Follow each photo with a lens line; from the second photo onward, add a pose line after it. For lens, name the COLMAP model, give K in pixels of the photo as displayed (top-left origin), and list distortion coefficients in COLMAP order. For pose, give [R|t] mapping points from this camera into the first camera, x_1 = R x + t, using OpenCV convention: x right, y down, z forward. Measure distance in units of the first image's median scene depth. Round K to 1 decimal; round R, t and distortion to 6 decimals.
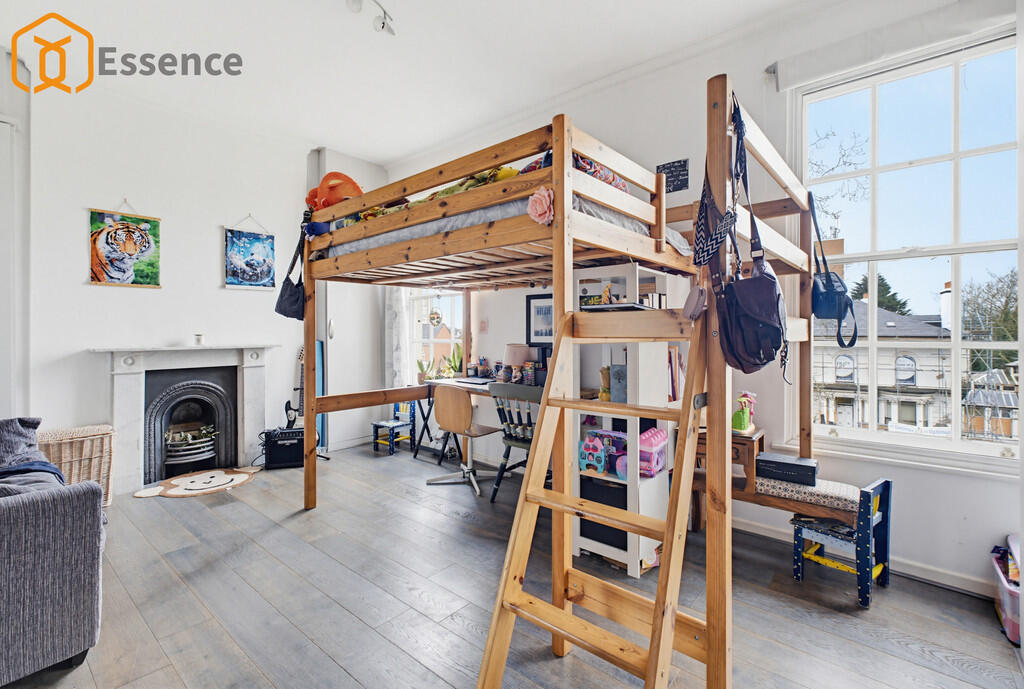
lens RADIAL K [[462.7, 0, 513.3], [0, 462.7, 337.4], [0, 0, 1]] dist [0.001571, -0.000222]
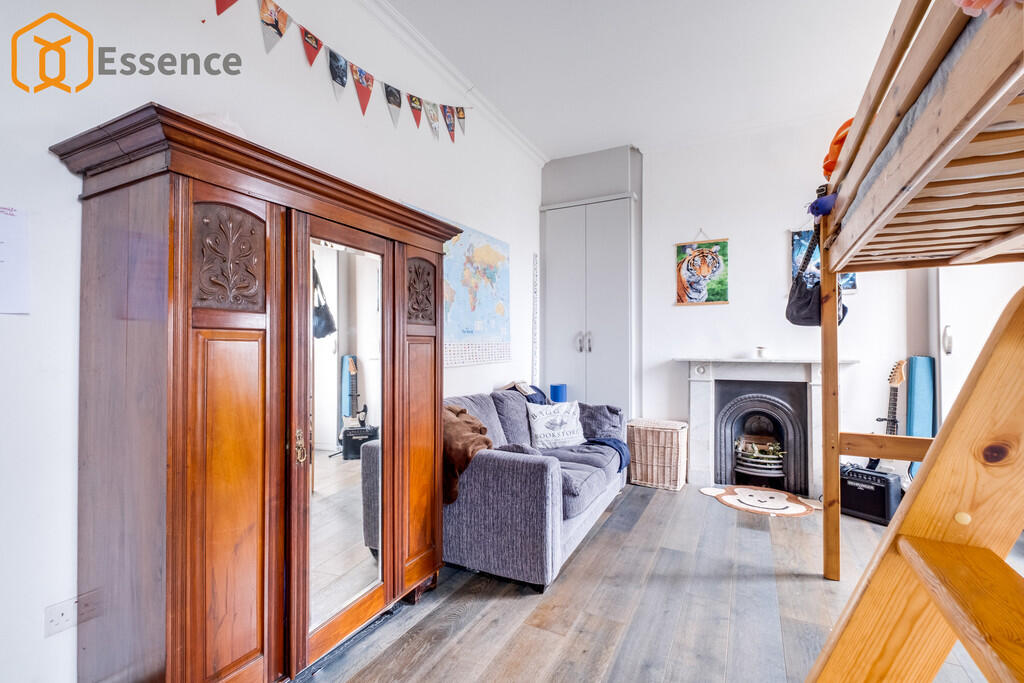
lens RADIAL K [[453.3, 0, 513.7], [0, 453.3, 342.6], [0, 0, 1]] dist [0.002413, 0.000024]
pose [[0.216571, -0.006307, -0.976247, 0.153518], [-0.012610, 0.999878, -0.009257, -0.000037], [0.976186, 0.014315, 0.216465, 0.300791]]
